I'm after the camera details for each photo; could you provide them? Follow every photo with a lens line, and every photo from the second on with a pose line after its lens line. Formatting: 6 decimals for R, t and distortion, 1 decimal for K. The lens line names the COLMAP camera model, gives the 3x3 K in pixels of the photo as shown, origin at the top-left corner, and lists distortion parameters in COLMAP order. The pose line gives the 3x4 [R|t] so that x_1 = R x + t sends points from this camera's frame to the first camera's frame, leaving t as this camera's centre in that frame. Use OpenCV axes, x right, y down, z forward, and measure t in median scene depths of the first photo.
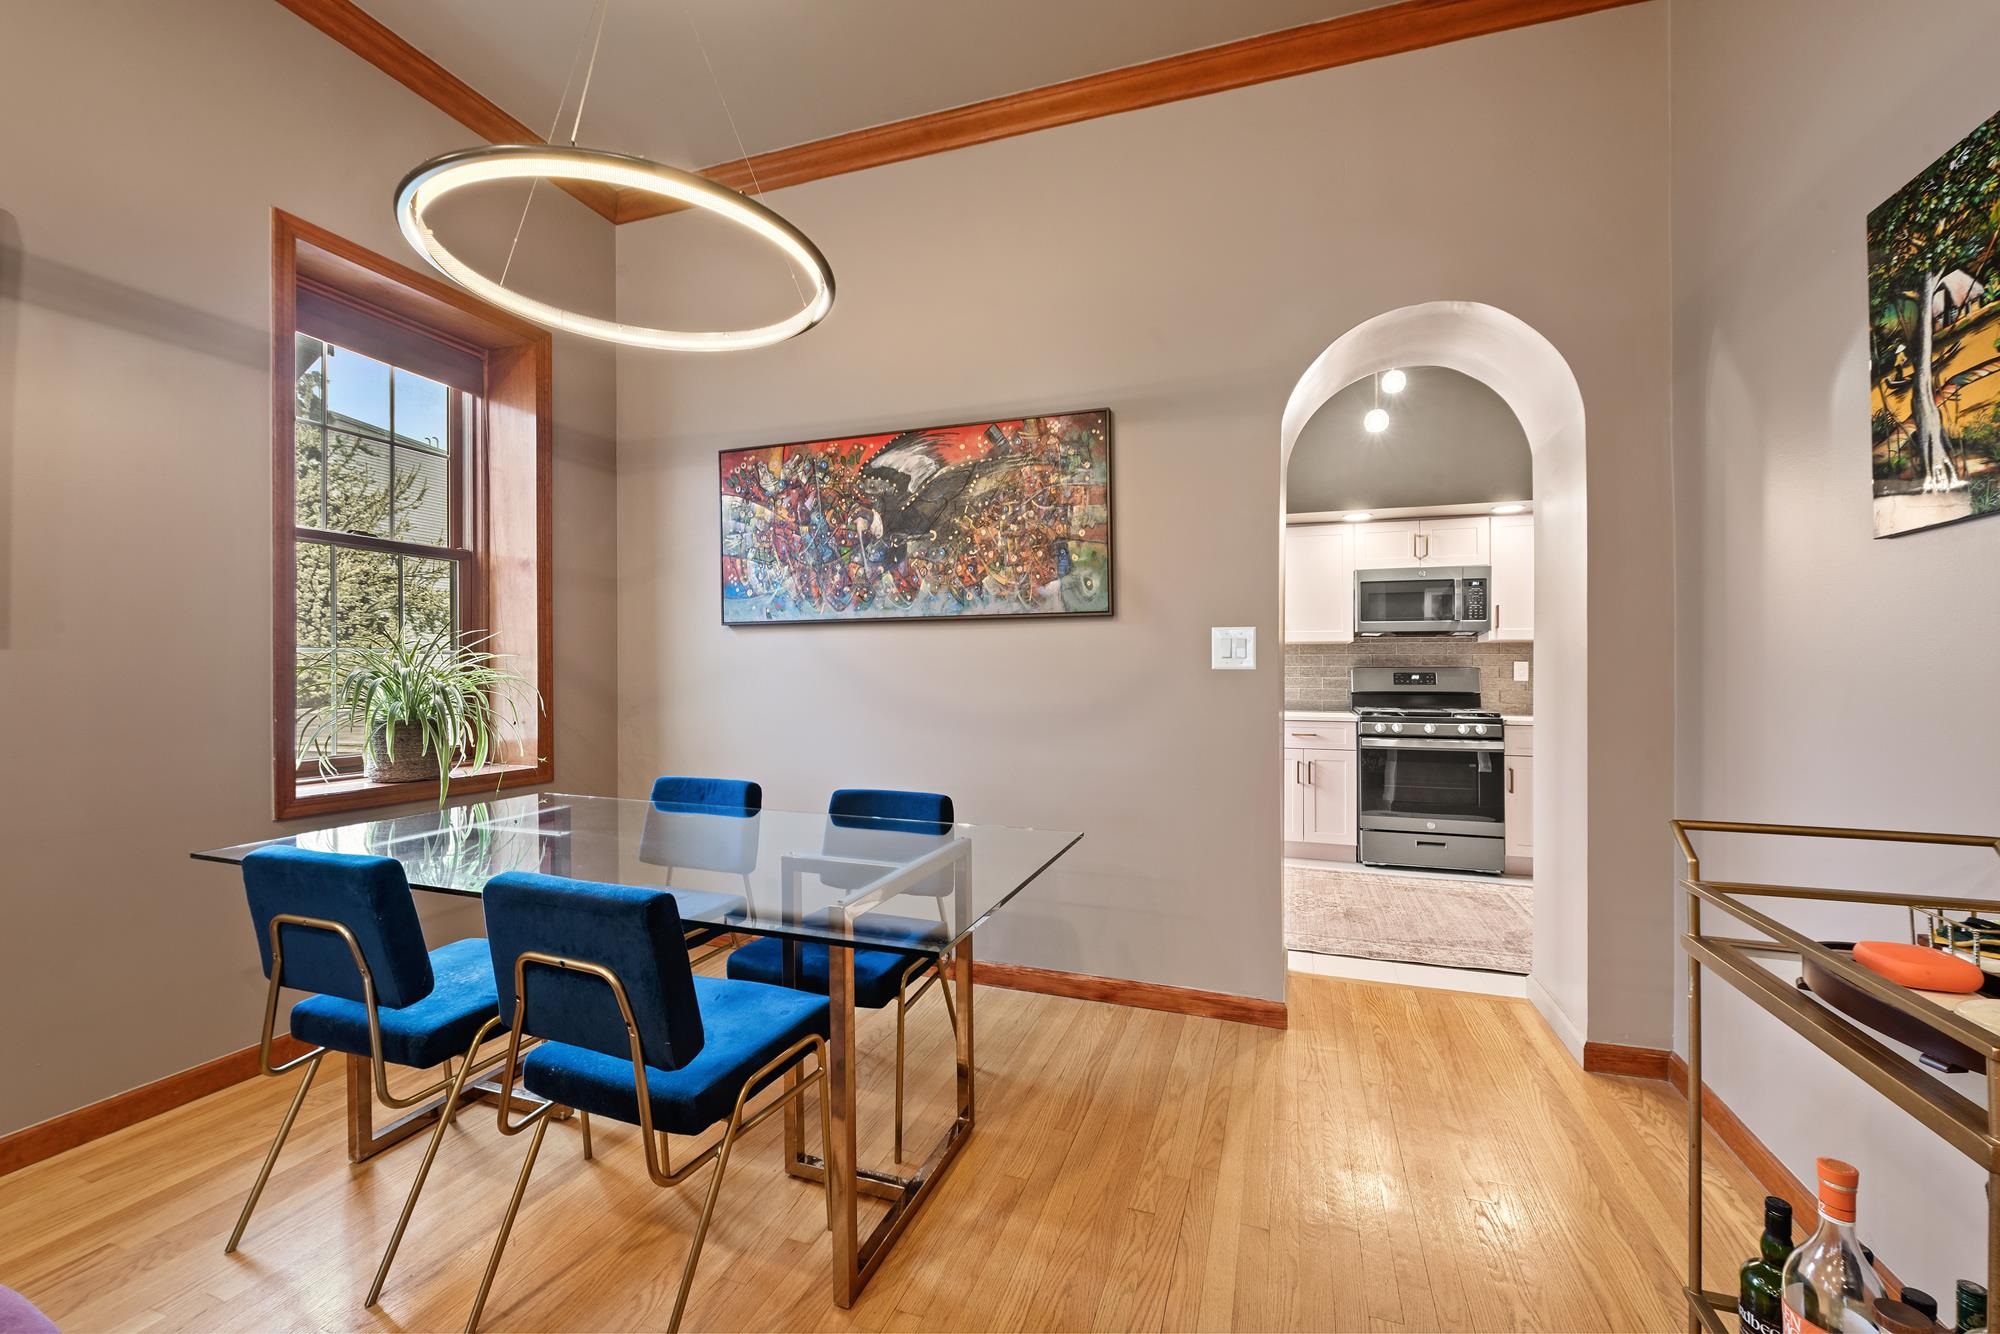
lens RADIAL K [[807.2, 0, 998.1], [0, 807.2, 666.2], [0, 0, 1]] dist [-0.005209, -0.001216]
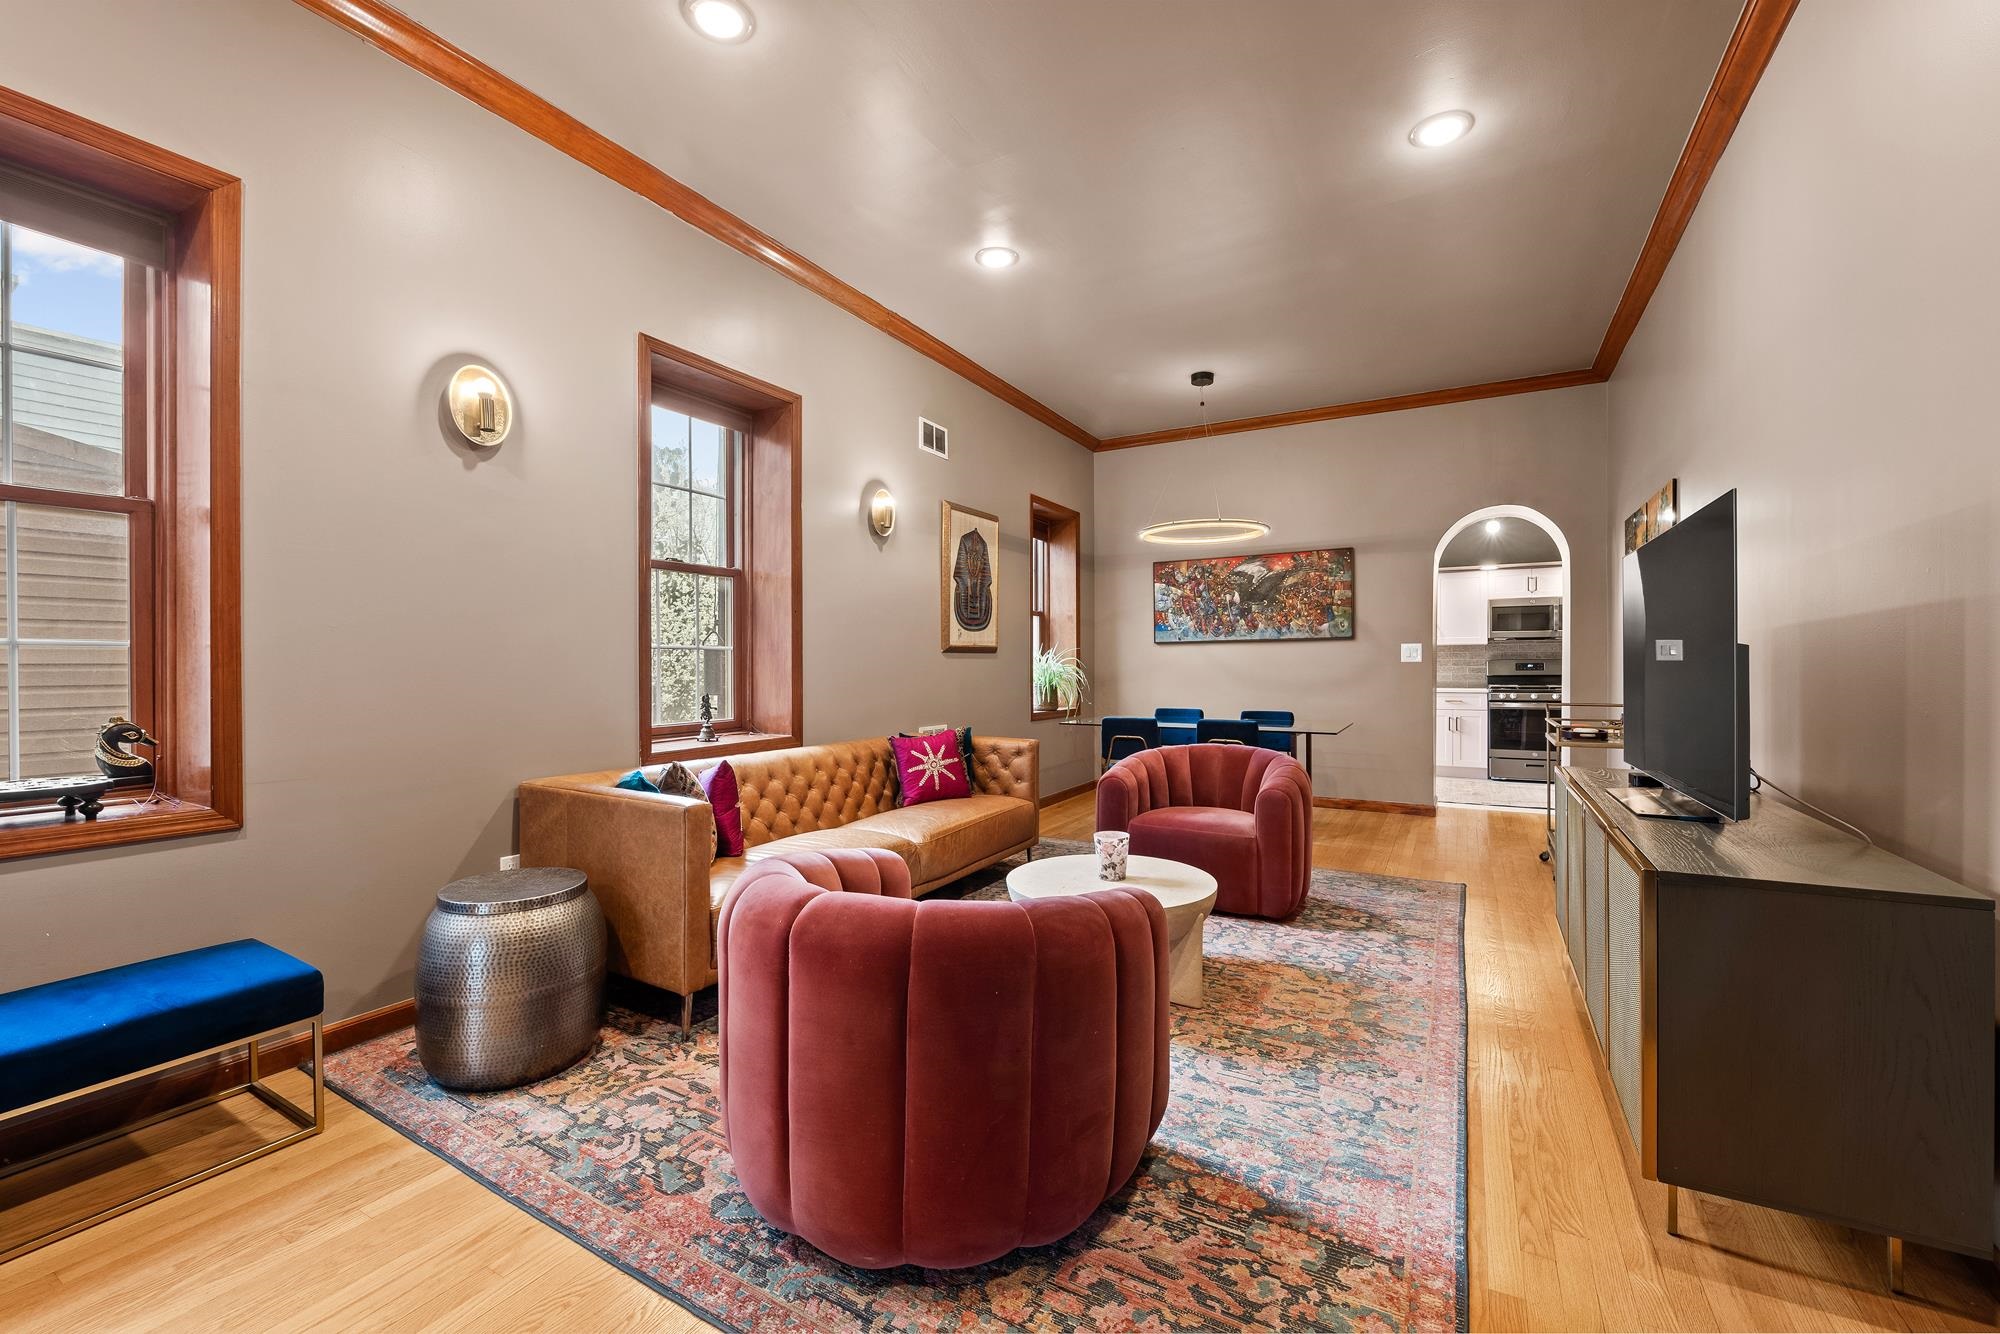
lens RADIAL K [[807.2, 0, 998.3], [0, 807.2, 683.6], [0, 0, 1]] dist [-0.005209, -0.001216]
pose [[0.984473, -0.004065, -0.175488, -0.387787], [0.009114, 0.999567, 0.027979, -0.008383], [0.175299, -0.029144, 0.984084, -1.228466]]
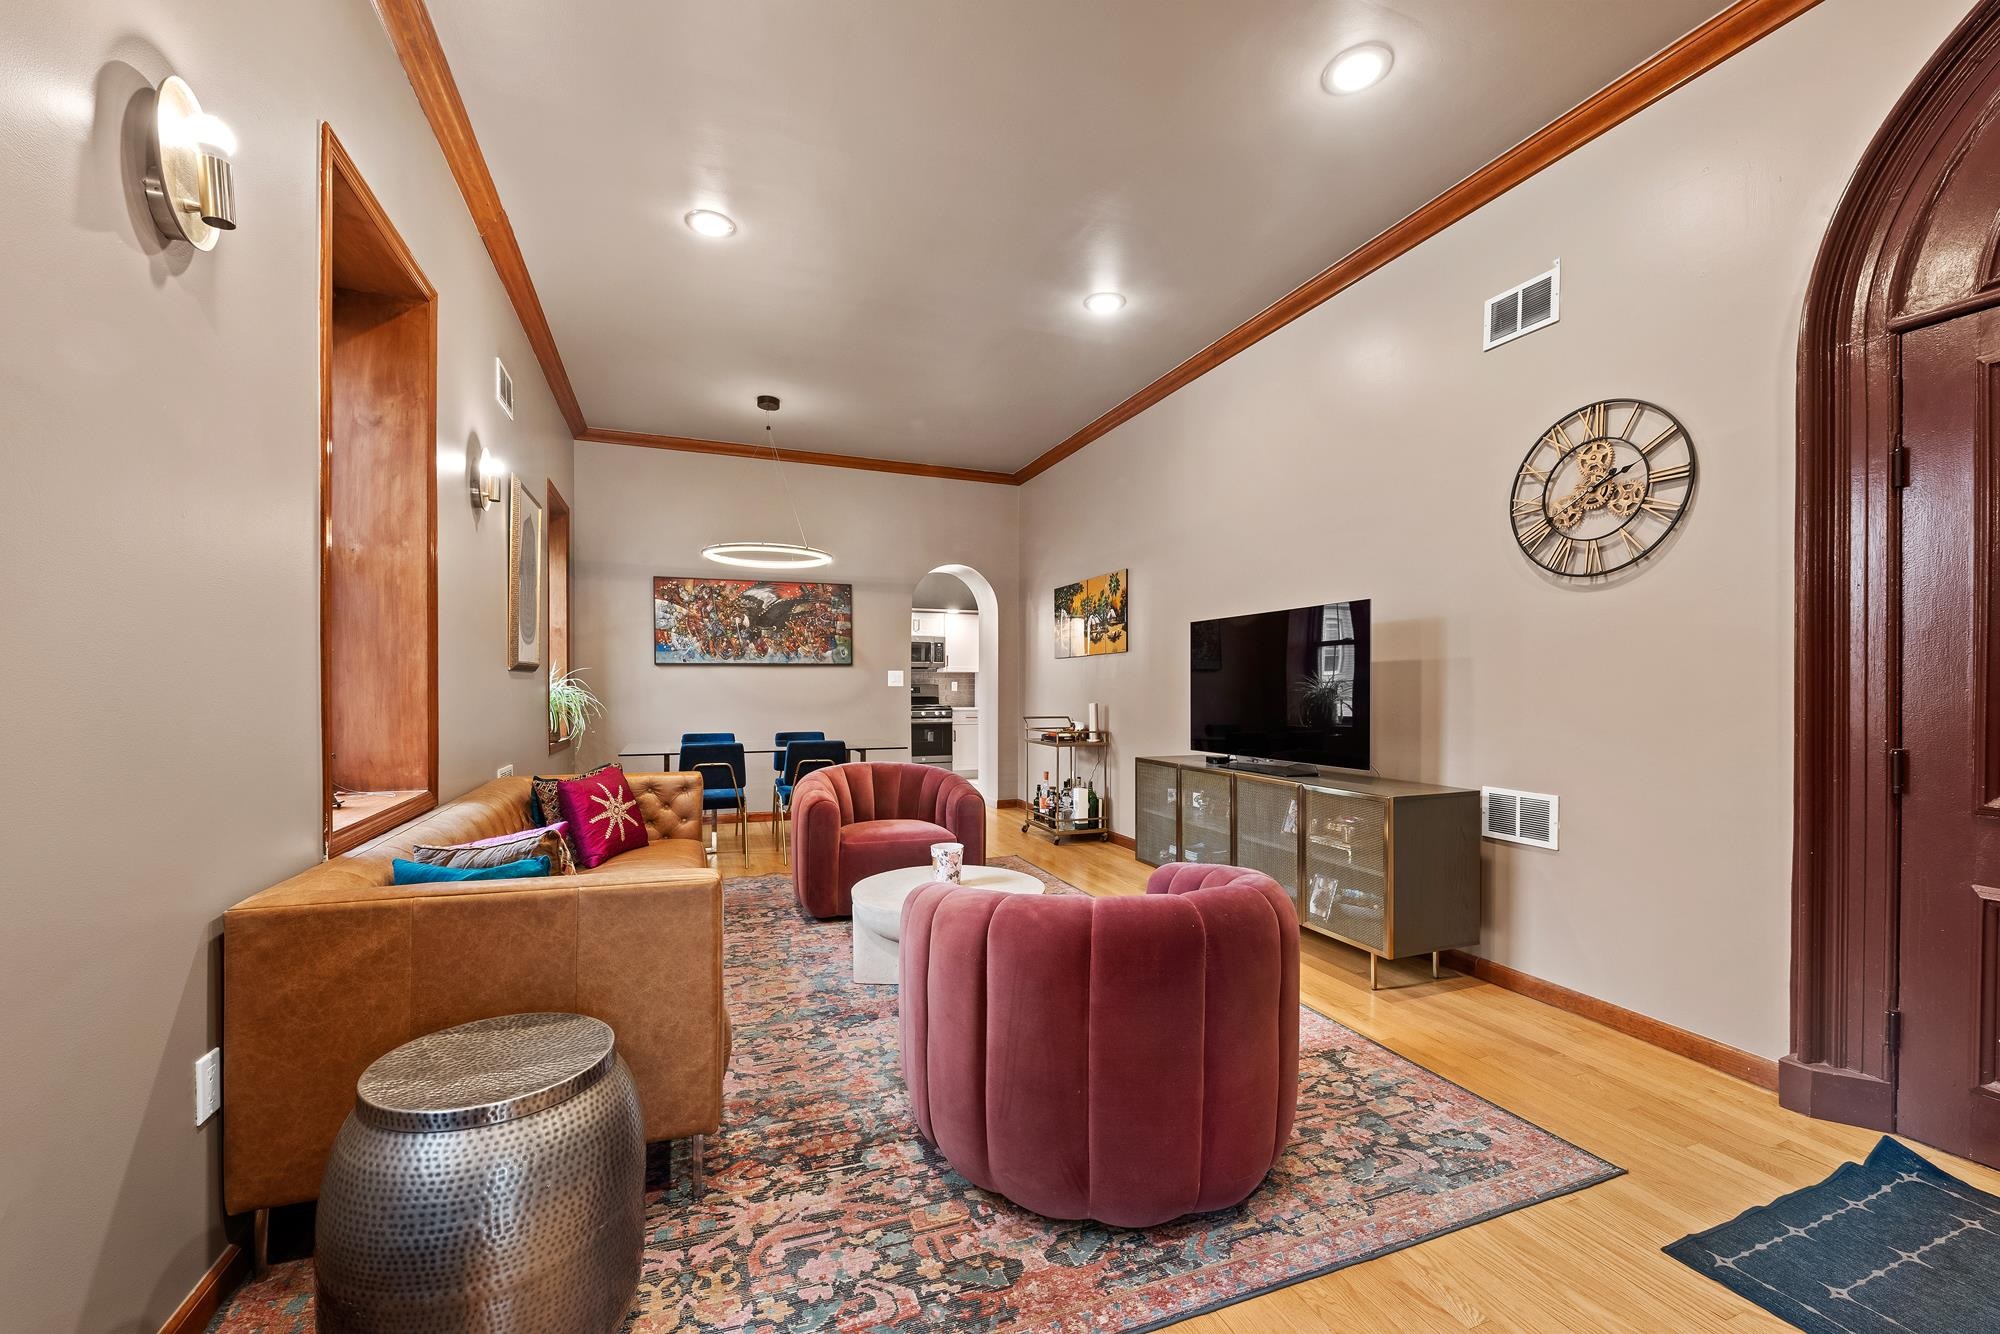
lens RADIAL K [[807.2, 0, 1003.0], [0, 807.2, 711.1], [0, 0, 1]] dist [-0.005209, -0.001216]
pose [[0.753074, -0.022996, 0.657534, -1.035836], [-0.001806, 0.999313, 0.037017, -0.011791], [-0.657933, -0.029064, 0.752515, -1.087736]]
